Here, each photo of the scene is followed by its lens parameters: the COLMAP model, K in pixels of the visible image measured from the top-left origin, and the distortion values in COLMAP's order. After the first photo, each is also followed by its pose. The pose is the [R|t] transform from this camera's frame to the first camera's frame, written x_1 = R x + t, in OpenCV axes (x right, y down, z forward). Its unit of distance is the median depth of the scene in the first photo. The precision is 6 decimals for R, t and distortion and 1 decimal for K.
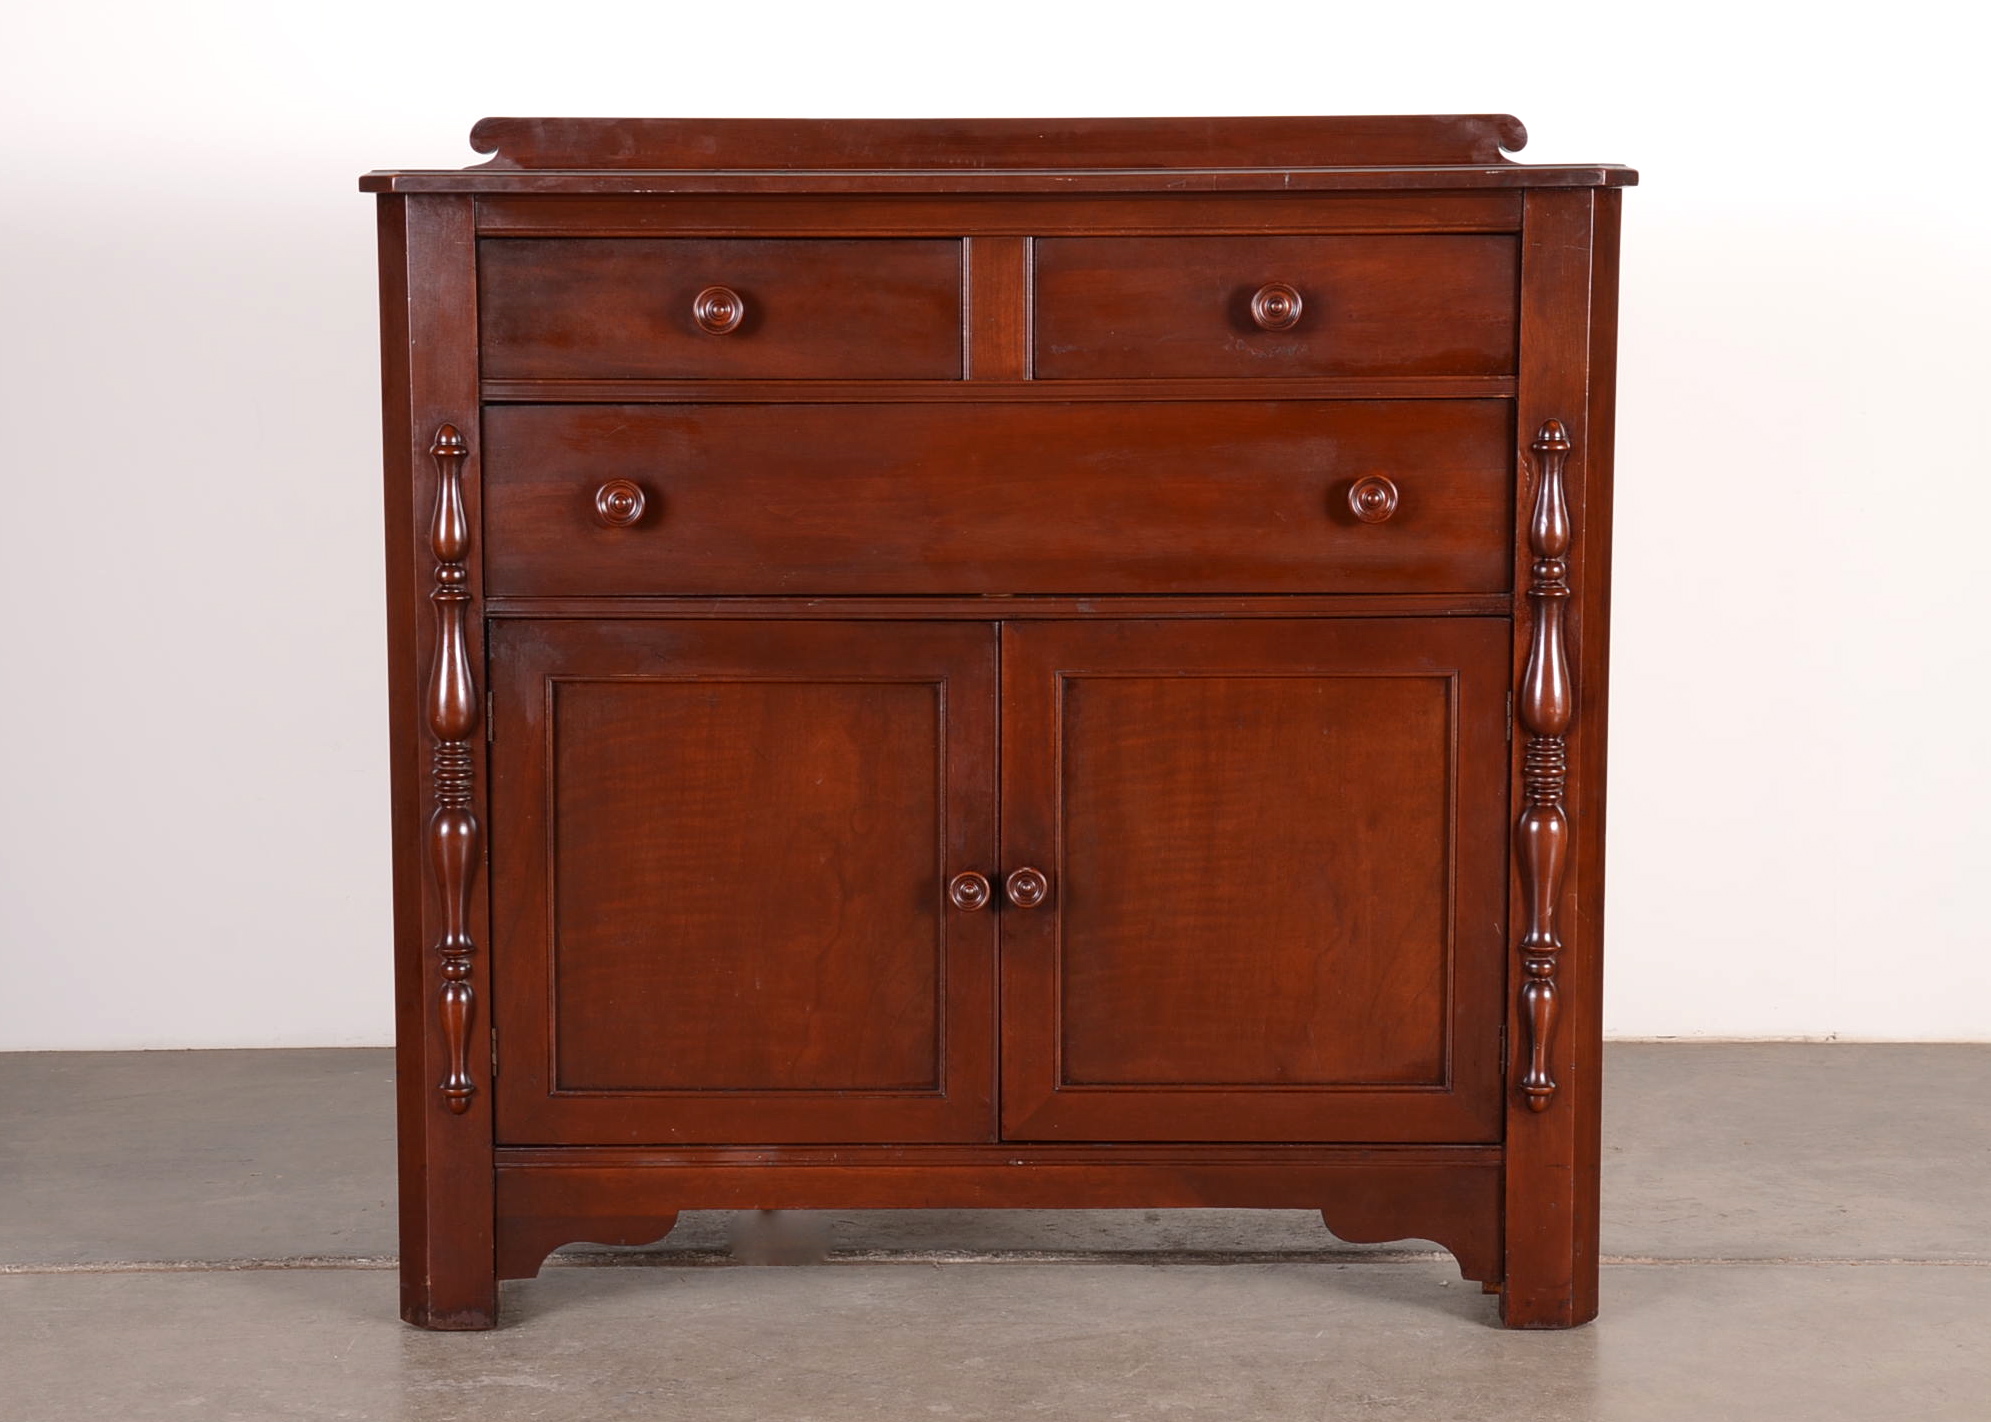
lens RADIAL K [[3840.3, 0, 987.9], [0, 3840.3, 708.0], [0, 0, 1]] dist [0.200710, 0.000000]
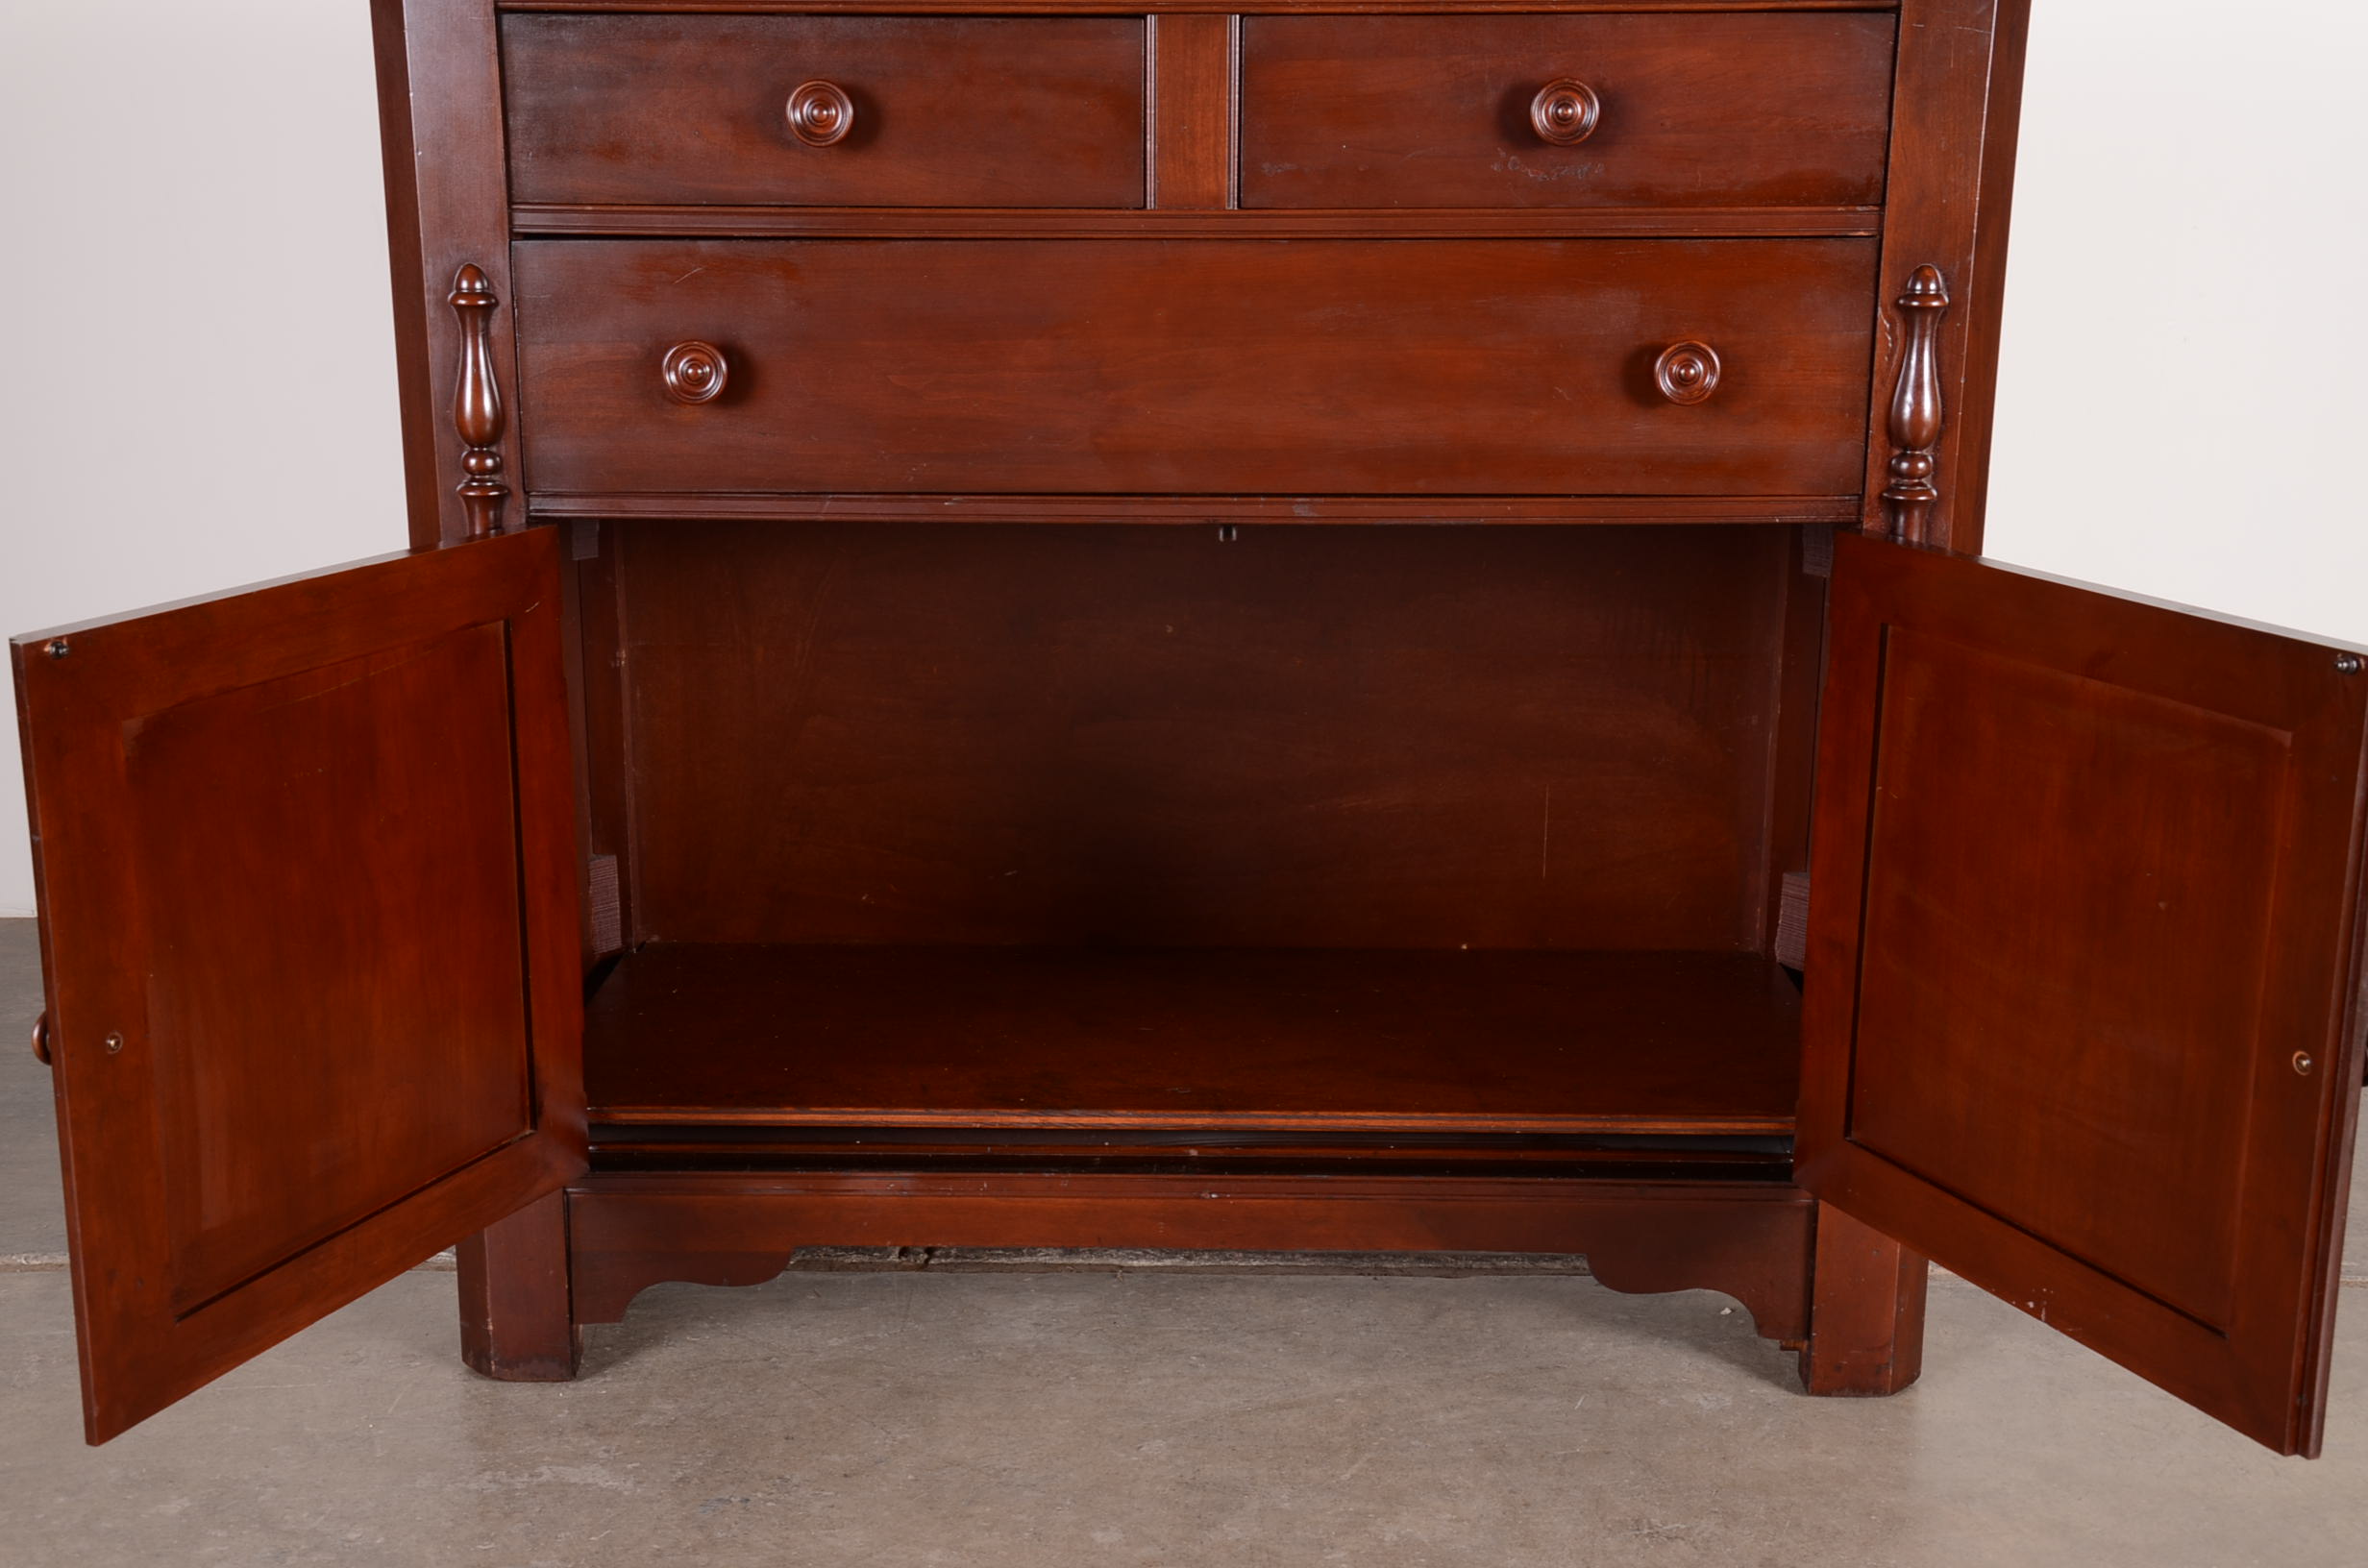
lens RADIAL K [[2842.5, 0, 1169.9], [0, 2842.5, 785.9], [0, 0, 1]] dist [0.077336, 0.000000]
pose [[0.999738, 0.009506, -0.020814, 0.010928], [-0.006613, 0.990835, 0.134917, -0.048548], [0.021906, -0.134744, 0.990638, 0.428775]]
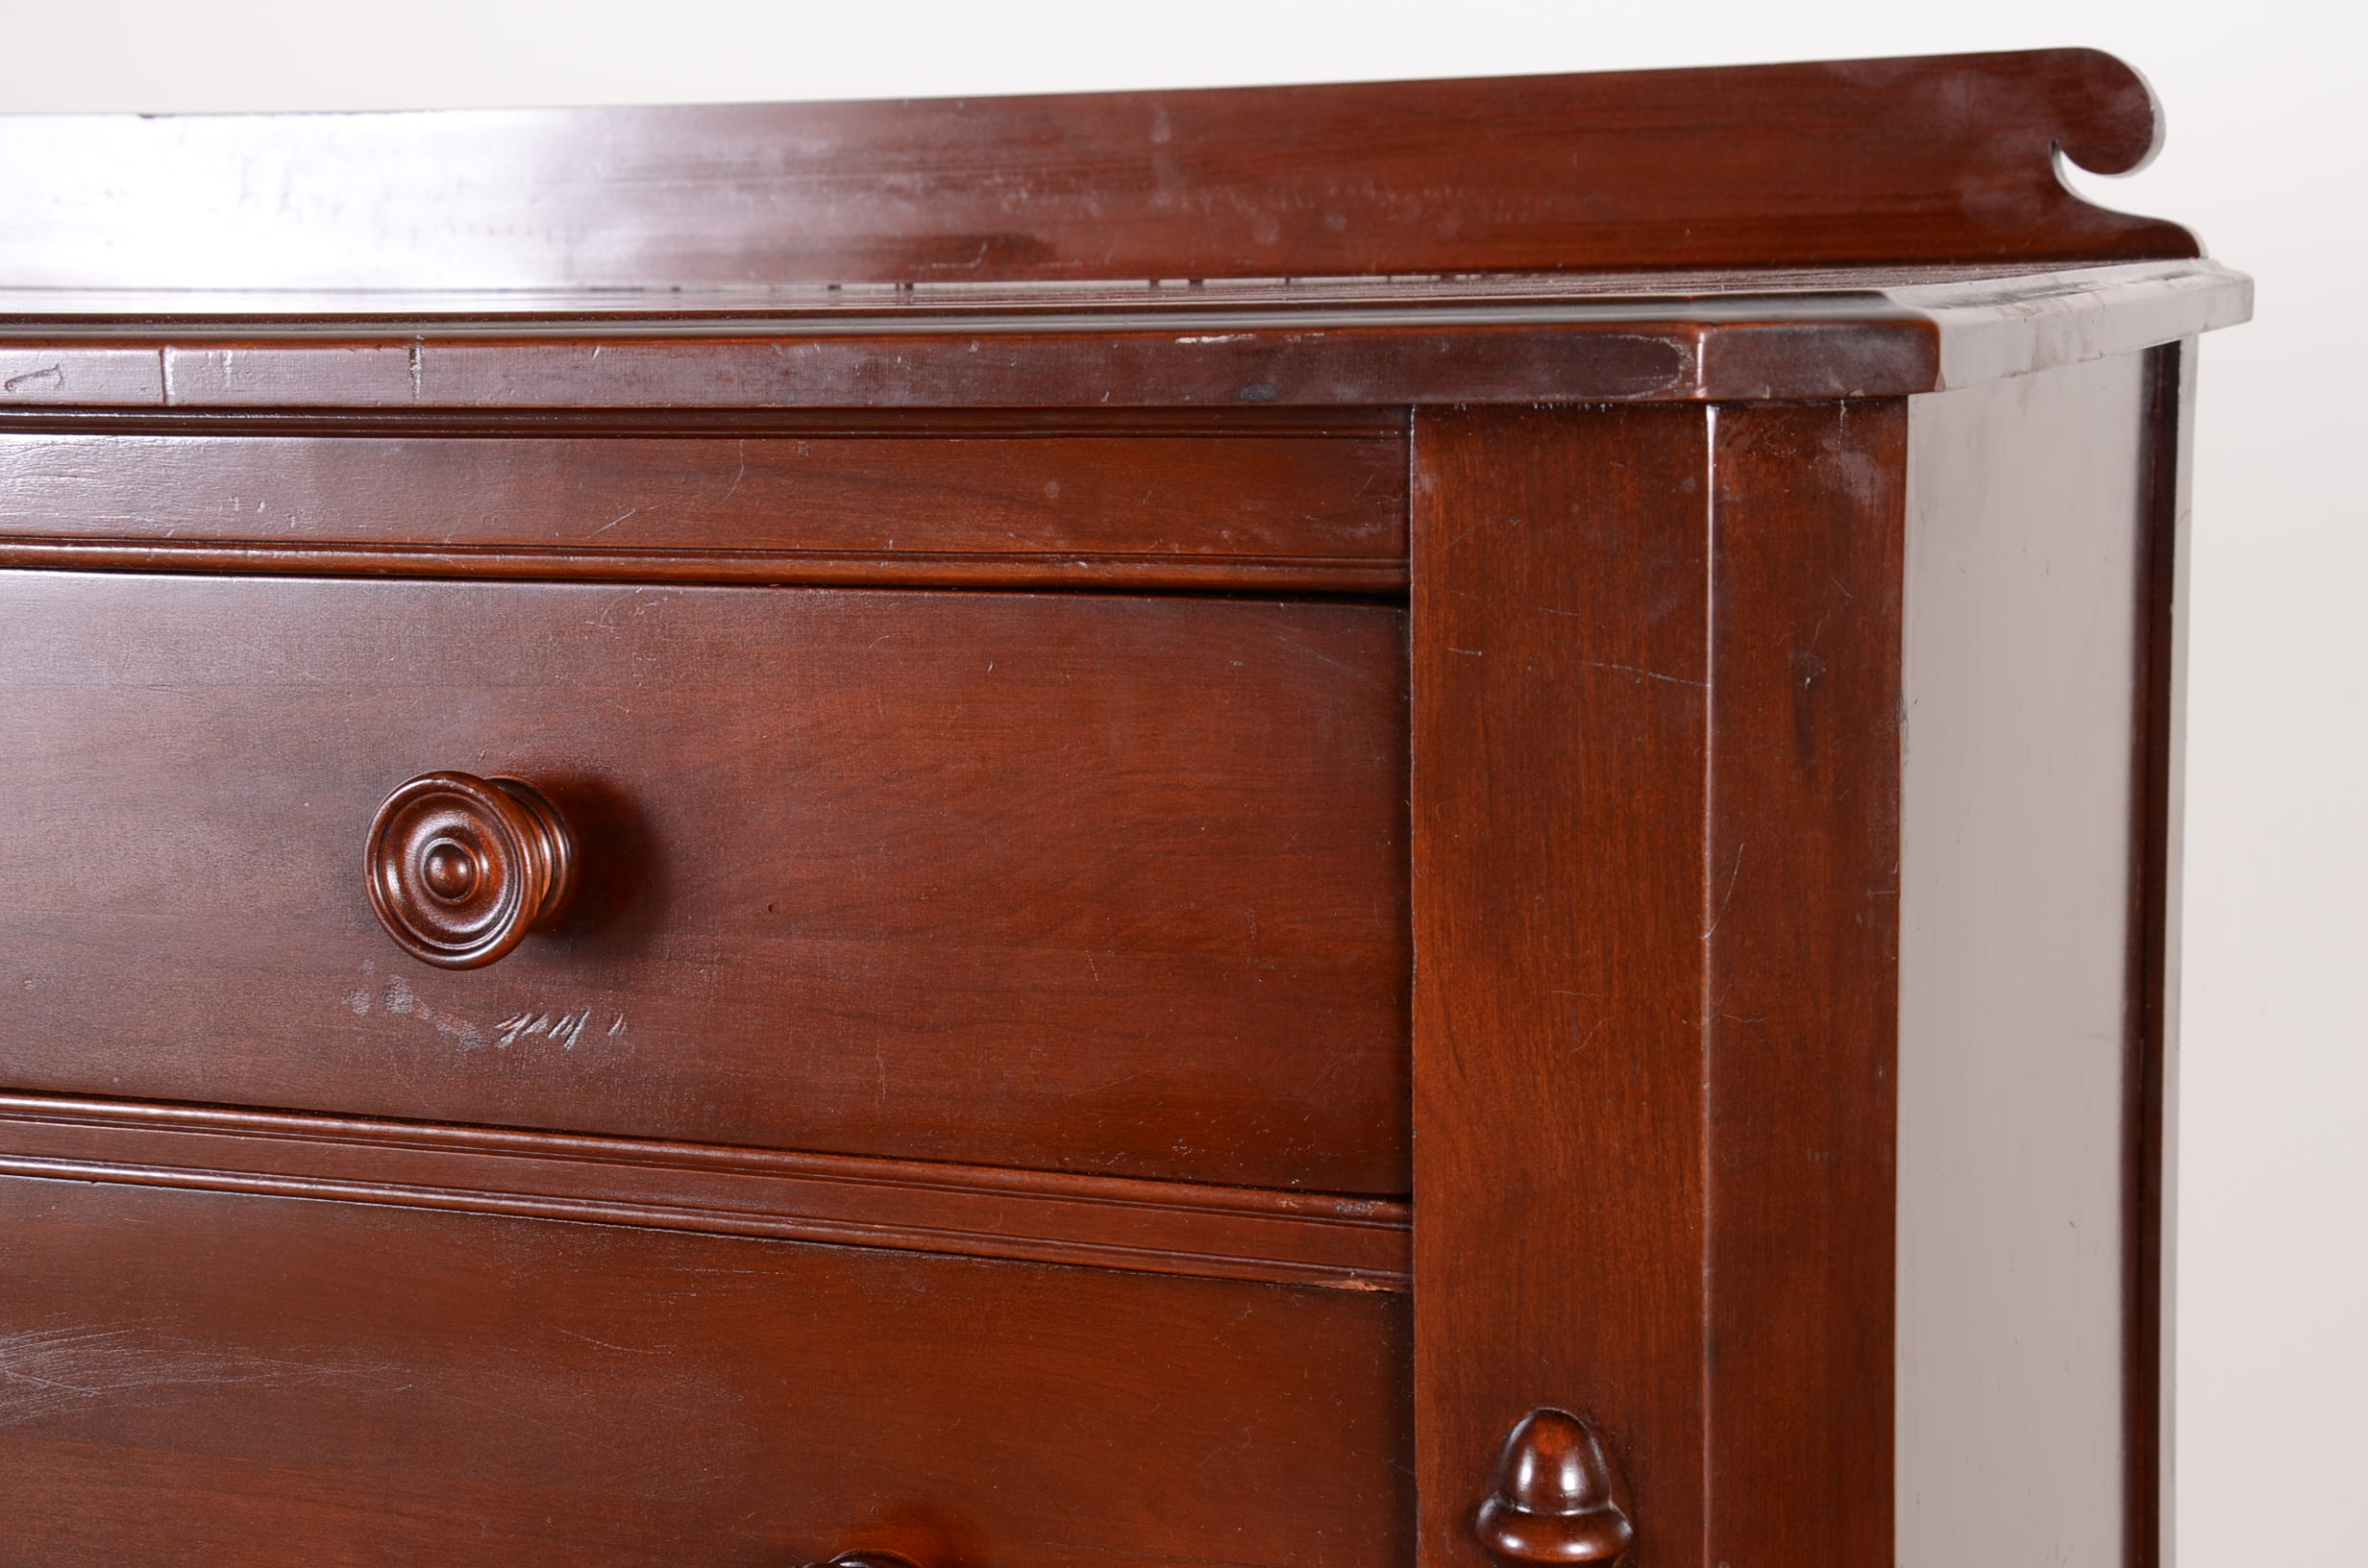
lens RADIAL K [[3922.9, 0, 1182.0], [0, 3922.9, 782.2], [0, 0, 1]] dist [0.419857, 0.000000]
pose [[0.937552, 0.039601, -0.345582, 0.205162], [-0.031823, 0.999097, 0.028154, -0.117705], [0.346385, -0.015398, 0.937966, 0.775766]]
